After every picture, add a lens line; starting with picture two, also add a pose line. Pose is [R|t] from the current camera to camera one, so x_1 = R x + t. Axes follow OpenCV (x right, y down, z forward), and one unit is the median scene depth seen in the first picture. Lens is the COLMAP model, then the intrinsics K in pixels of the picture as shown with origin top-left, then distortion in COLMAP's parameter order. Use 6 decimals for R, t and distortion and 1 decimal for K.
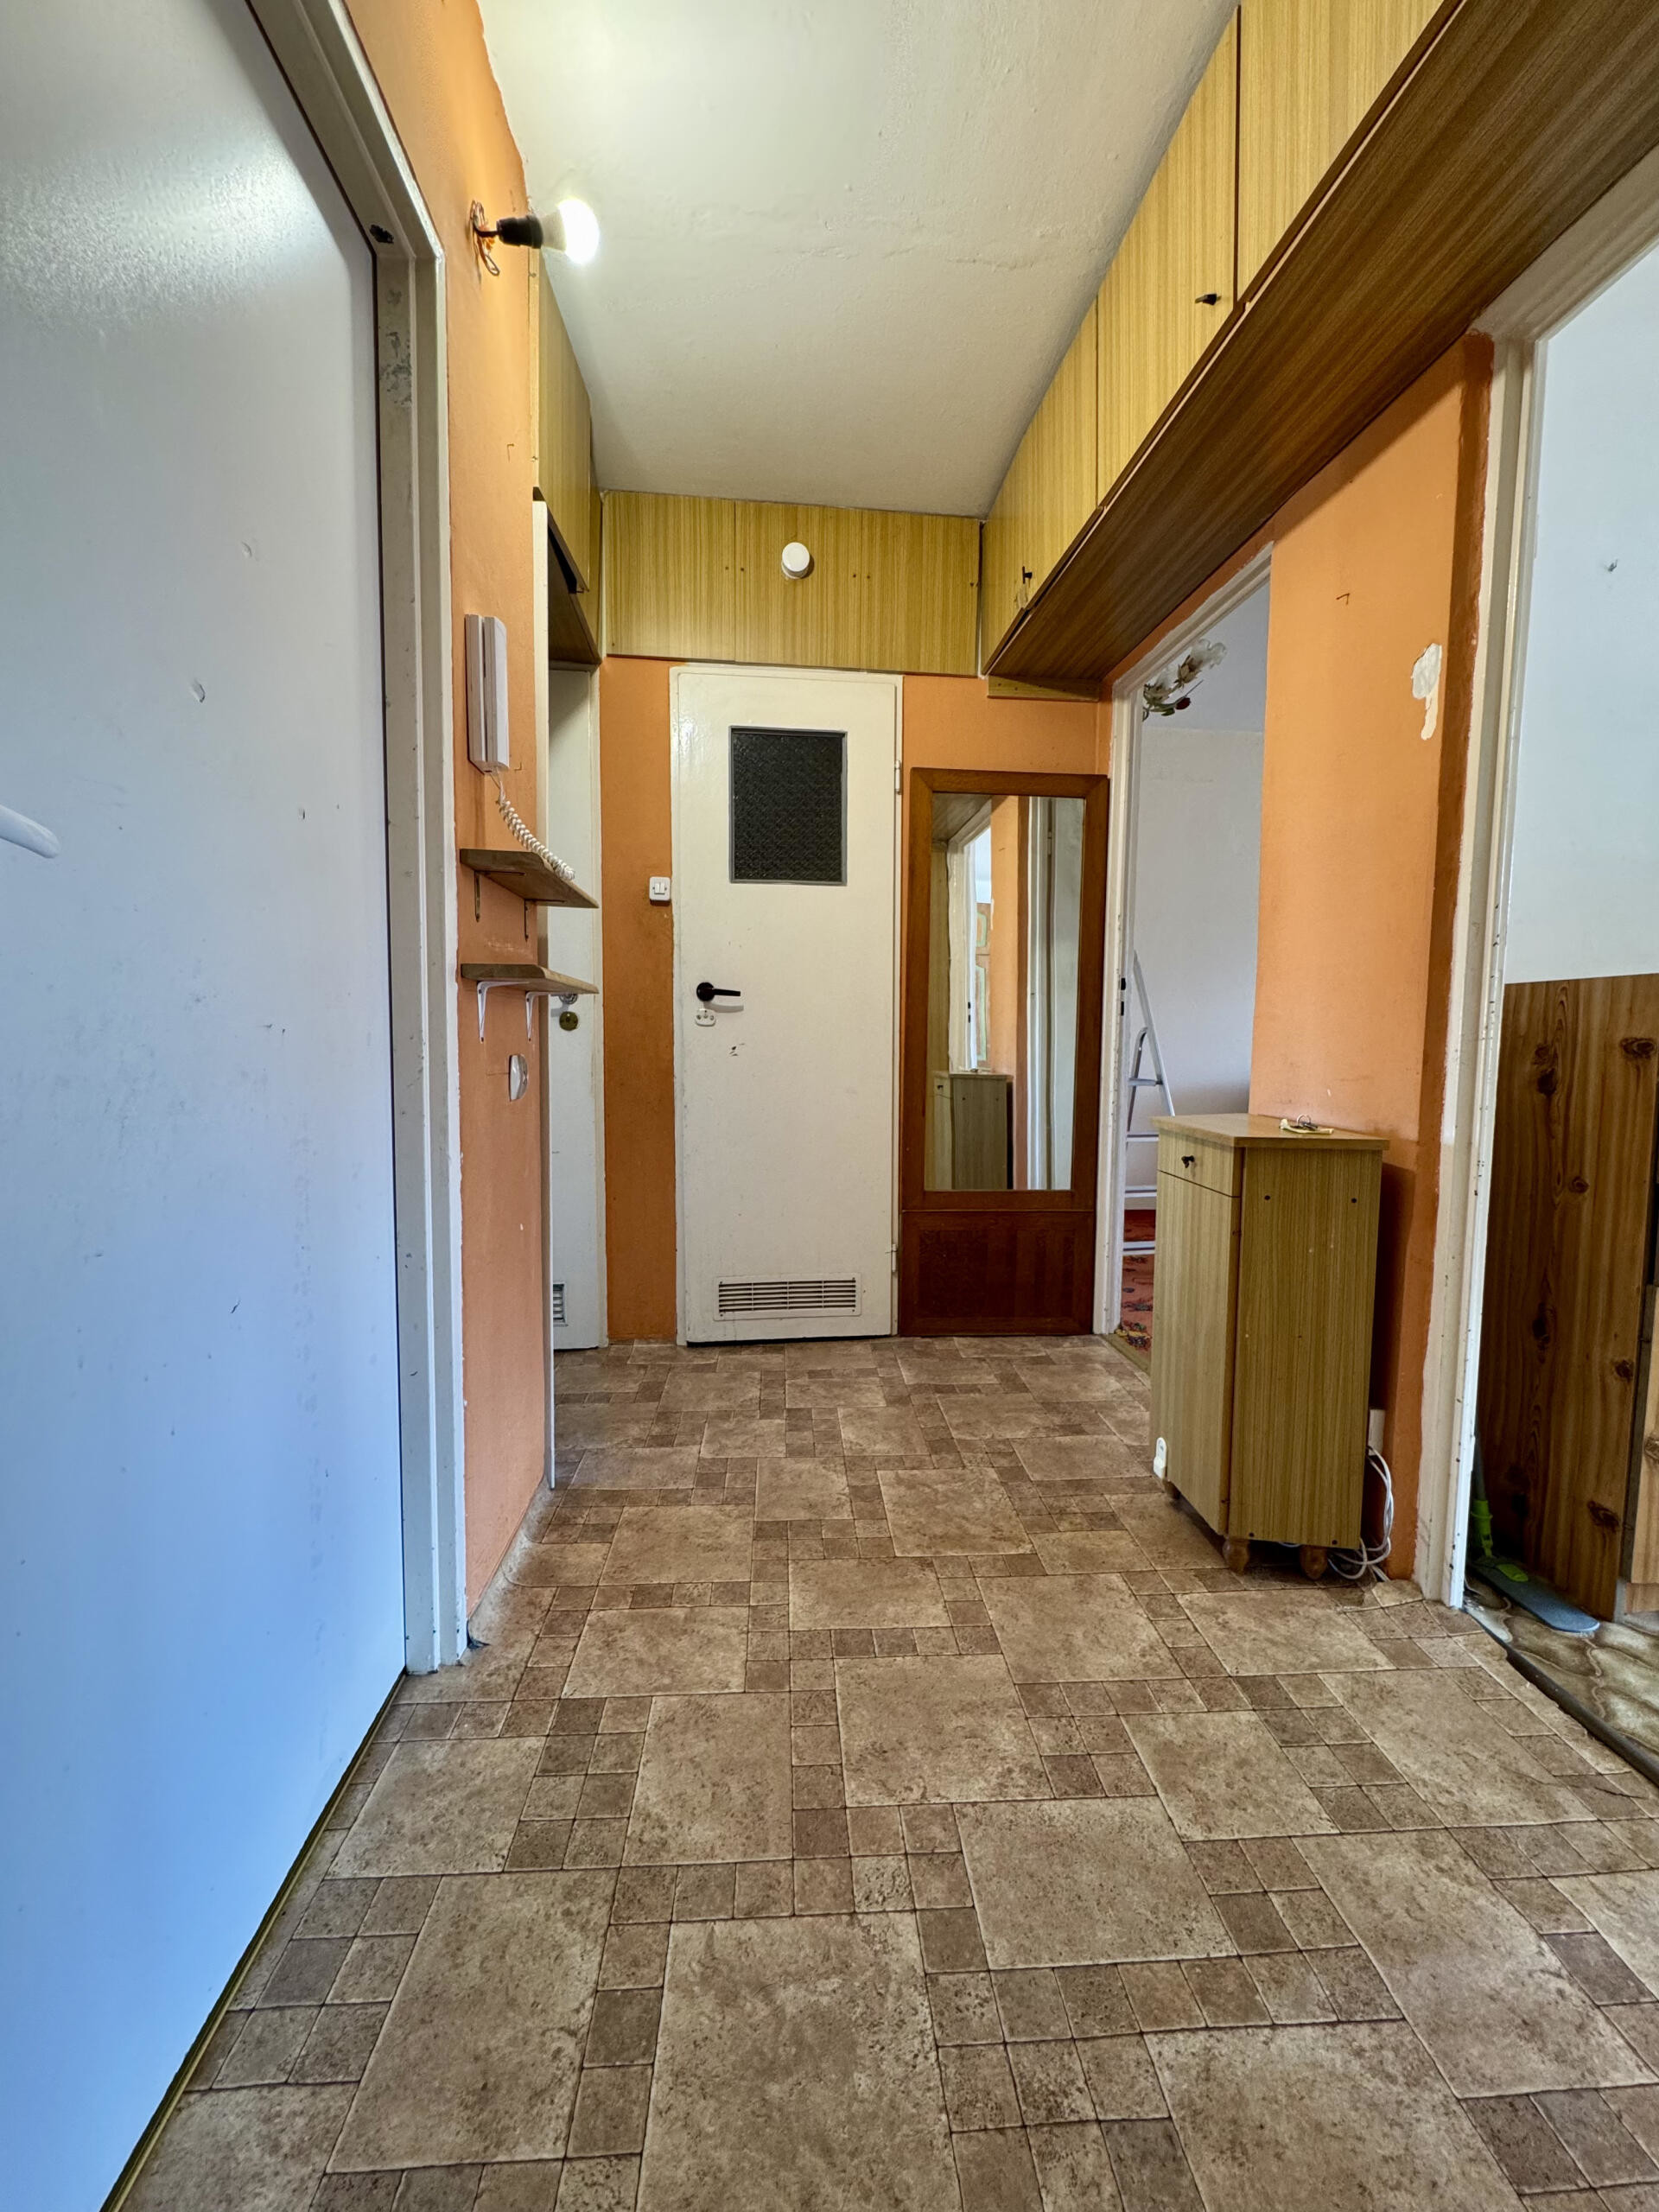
lens RADIAL K [[883.9, 0, 829.5], [0, 883.9, 1106.0], [0, 0, 1]] dist [-0.000819, 0.000108]
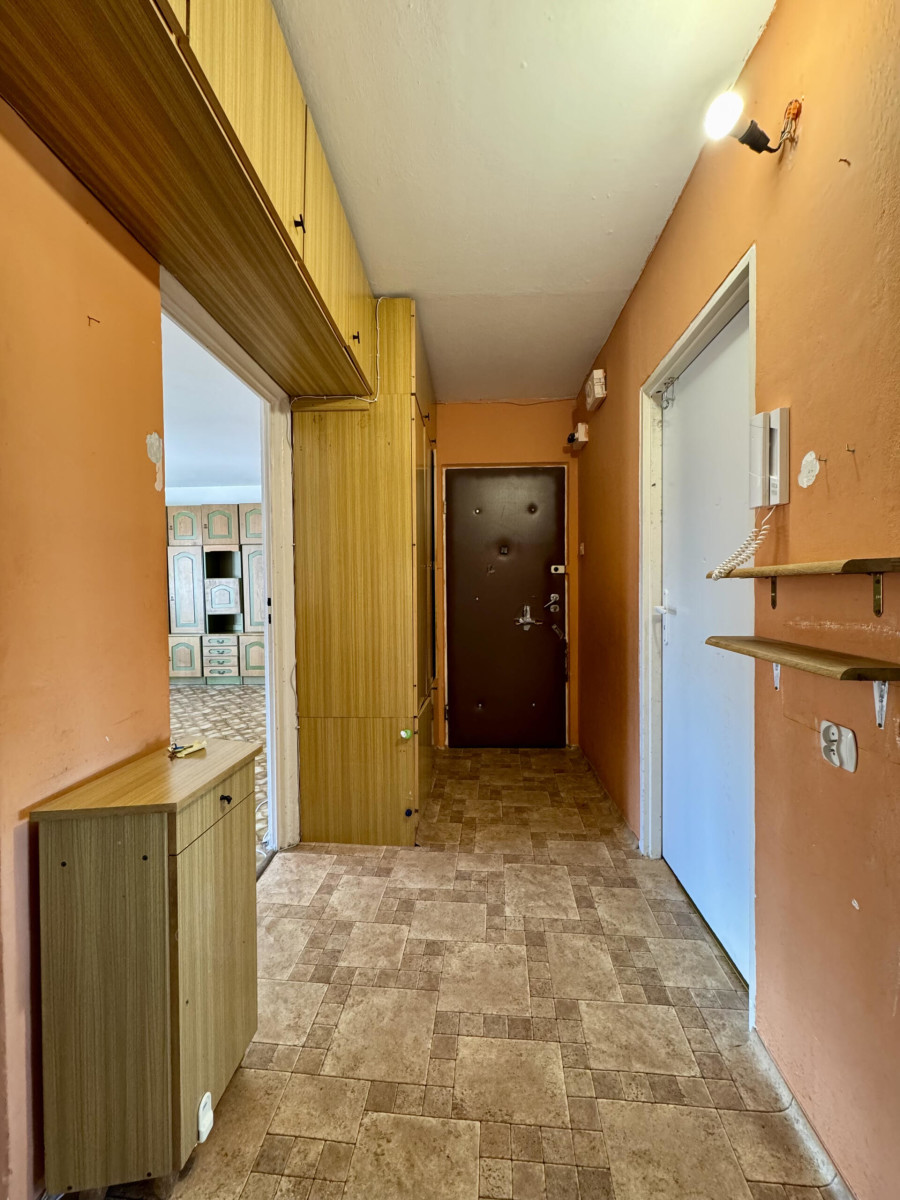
lens RADIAL K [[479.5, 0, 450.0], [0, 479.5, 600.0], [0, 0, 1]] dist [-0.000819, 0.000108]
pose [[-0.988457, -0.003270, 0.151467, 0.026315], [0.013154, 0.994139, 0.107303, -0.359681], [-0.150931, 0.108056, -0.982621, 2.117543]]
